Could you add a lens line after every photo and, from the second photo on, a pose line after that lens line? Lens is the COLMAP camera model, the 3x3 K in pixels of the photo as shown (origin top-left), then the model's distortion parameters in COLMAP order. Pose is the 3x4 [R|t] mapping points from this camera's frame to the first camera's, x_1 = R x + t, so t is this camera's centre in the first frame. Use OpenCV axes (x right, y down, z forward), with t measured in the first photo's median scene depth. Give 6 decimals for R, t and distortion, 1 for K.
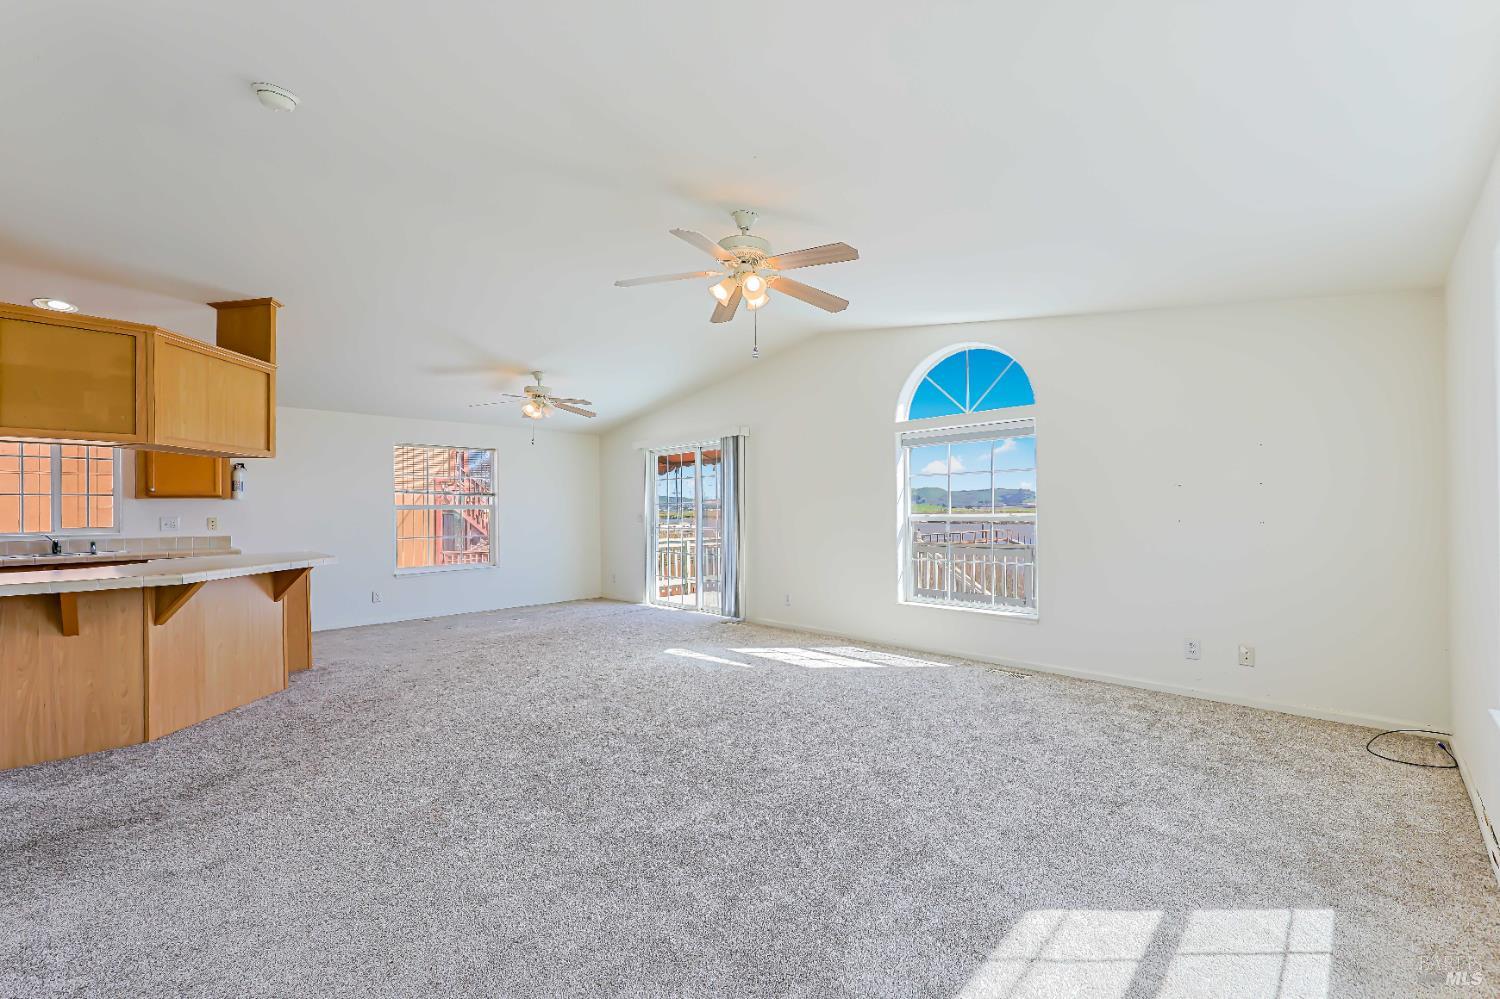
lens RADIAL K [[616.5, 0, 751.1], [0, 616.5, 496.7], [0, 0, 1]] dist [0.002524, -0.000778]
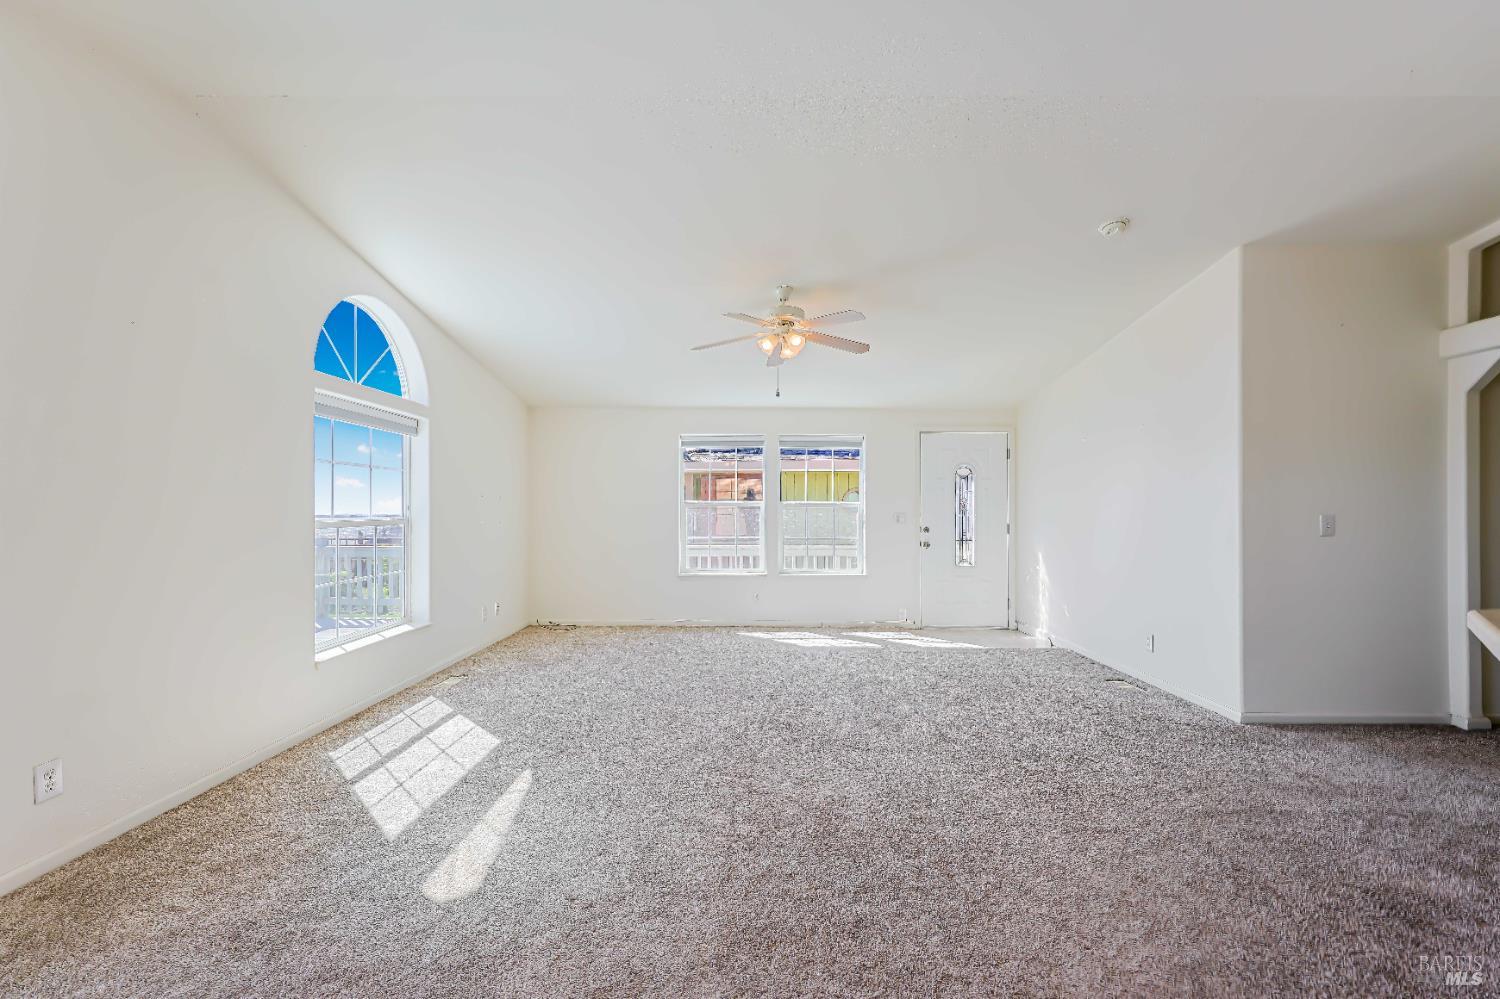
lens RADIAL K [[616.5, 0, 746.1], [0, 616.5, 506.8], [0, 0, 1]] dist [0.002524, -0.000778]
pose [[-0.687393, 0.015134, 0.726128, -0.546374], [0.004479, 0.999852, -0.016600, 0.030803], [-0.726272, -0.008159, -0.687359, 1.188348]]
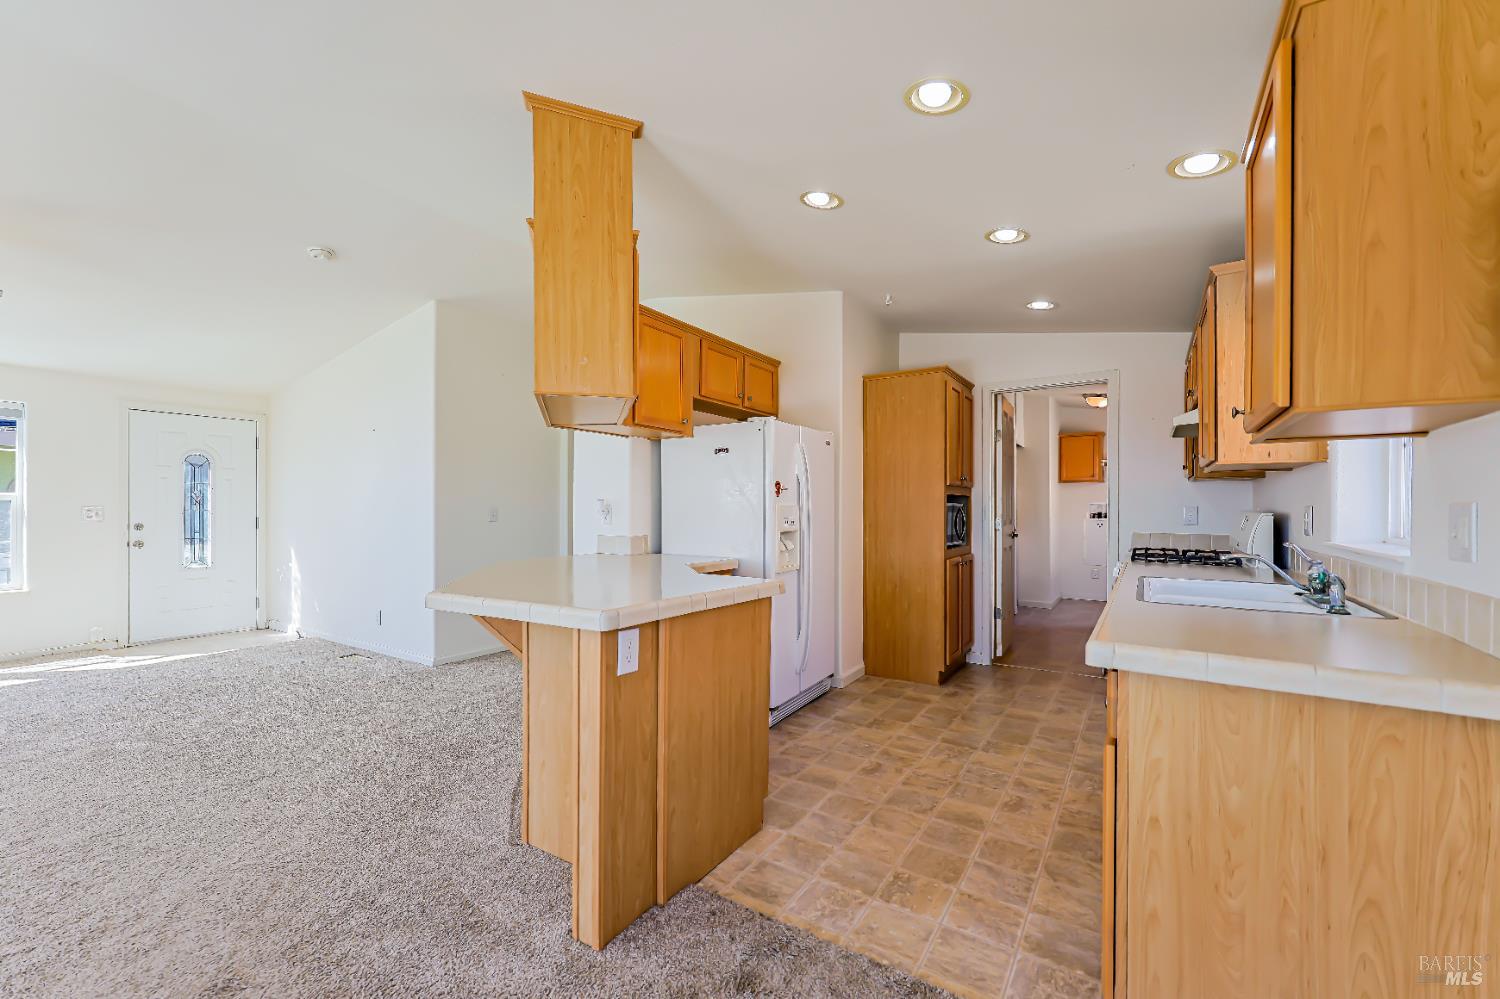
lens RADIAL K [[616.5, 0, 750.4], [0, 616.5, 508.8], [0, 0, 1]] dist [0.002524, -0.000778]
pose [[-0.981599, 0.010314, -0.190674, -0.707712], [0.009972, 0.999946, 0.002754, 0.034664], [0.190692, 0.000802, -0.981650, 1.284331]]
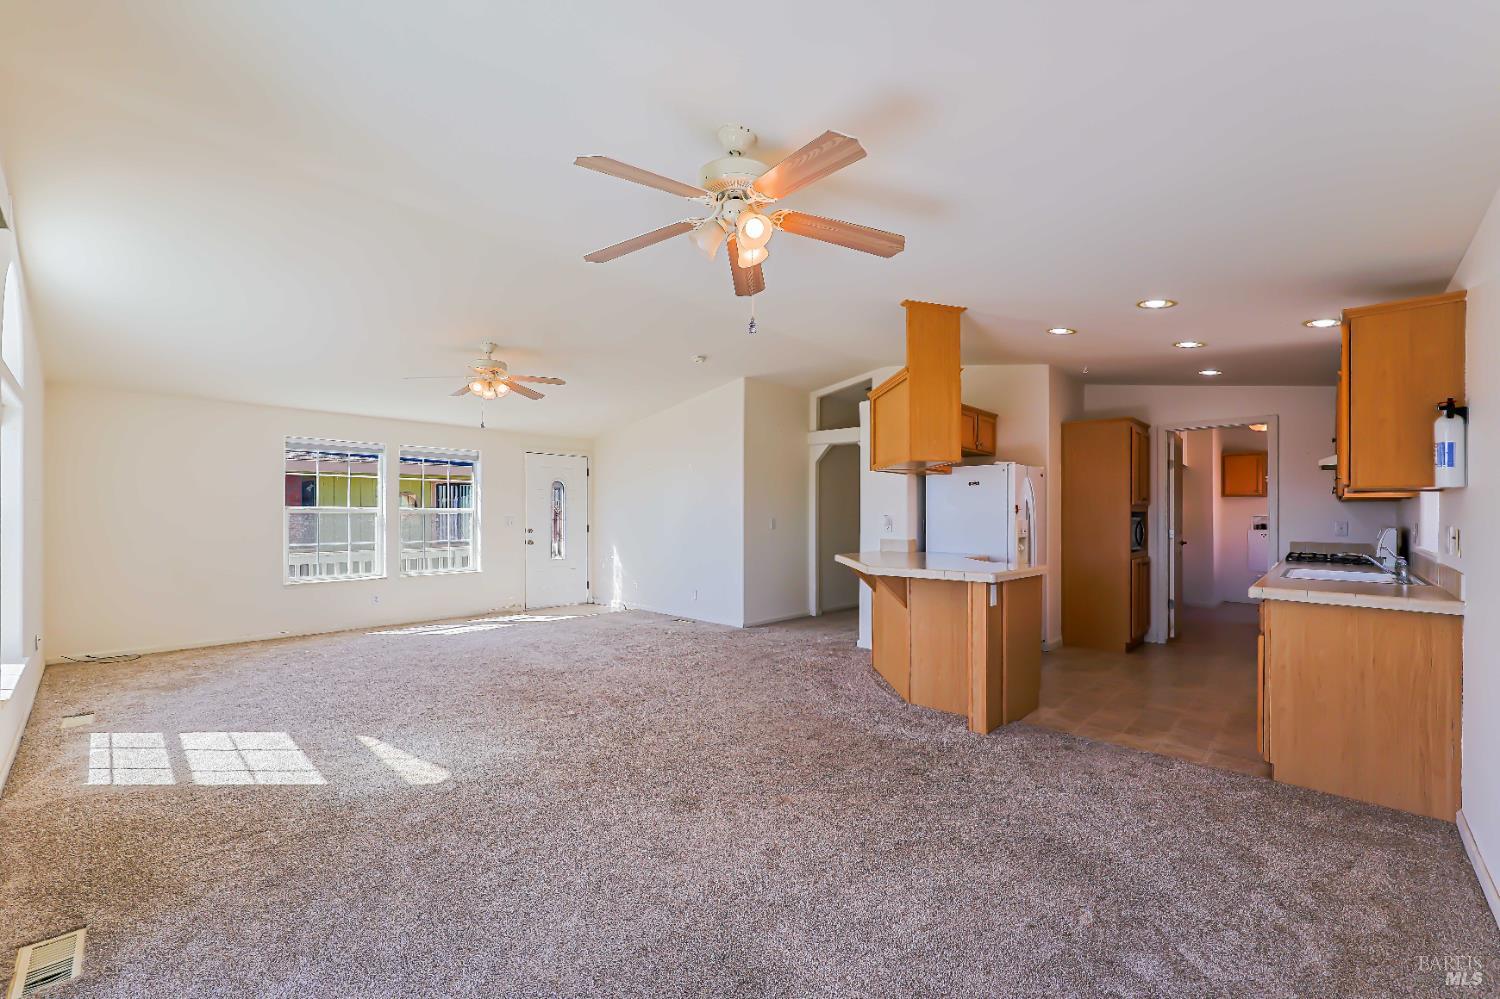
lens RADIAL K [[616.5, 0, 746.0], [0, 616.5, 511.0], [0, 0, 1]] dist [0.002524, -0.000778]
pose [[-0.999958, 0.007553, -0.005158, -0.421945], [0.007588, 0.999949, -0.006723, 0.021721], [0.005107, -0.006761, -0.999964, 1.633092]]
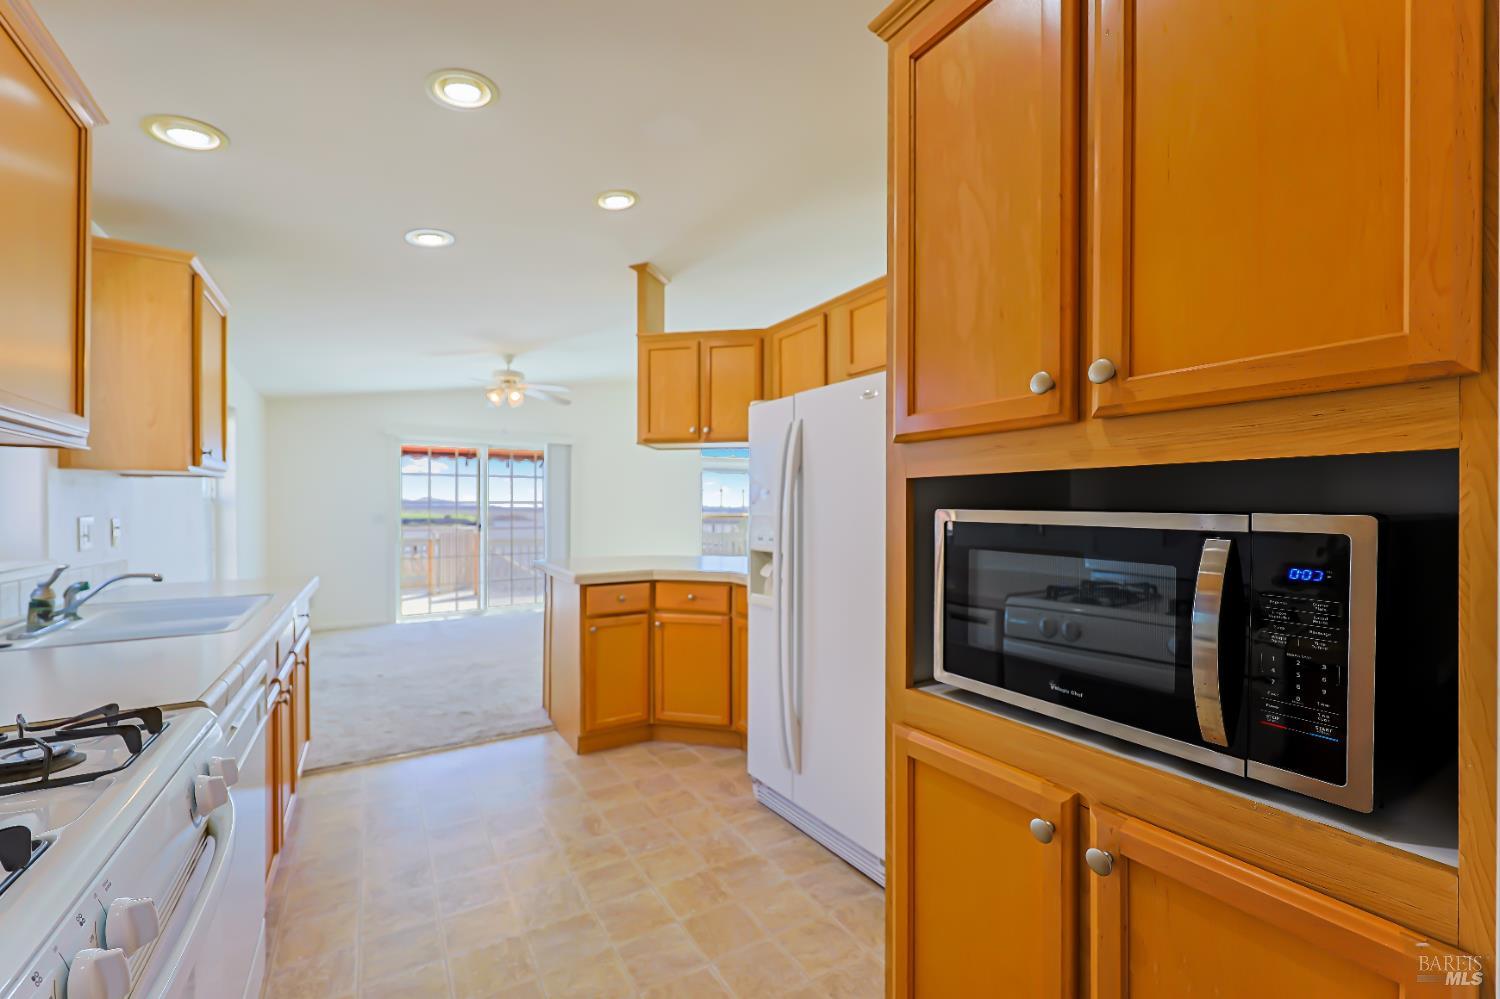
lens RADIAL K [[616.5, 0, 750.4], [0, 616.5, 505.6], [0, 0, 1]] dist [0.002524, -0.000778]
pose [[0.252194, 0.007695, 0.967646, -1.353931], [-0.001924, 0.999970, -0.007450, 0.028993], [-0.967675, 0.000018, 0.252201, 0.516471]]
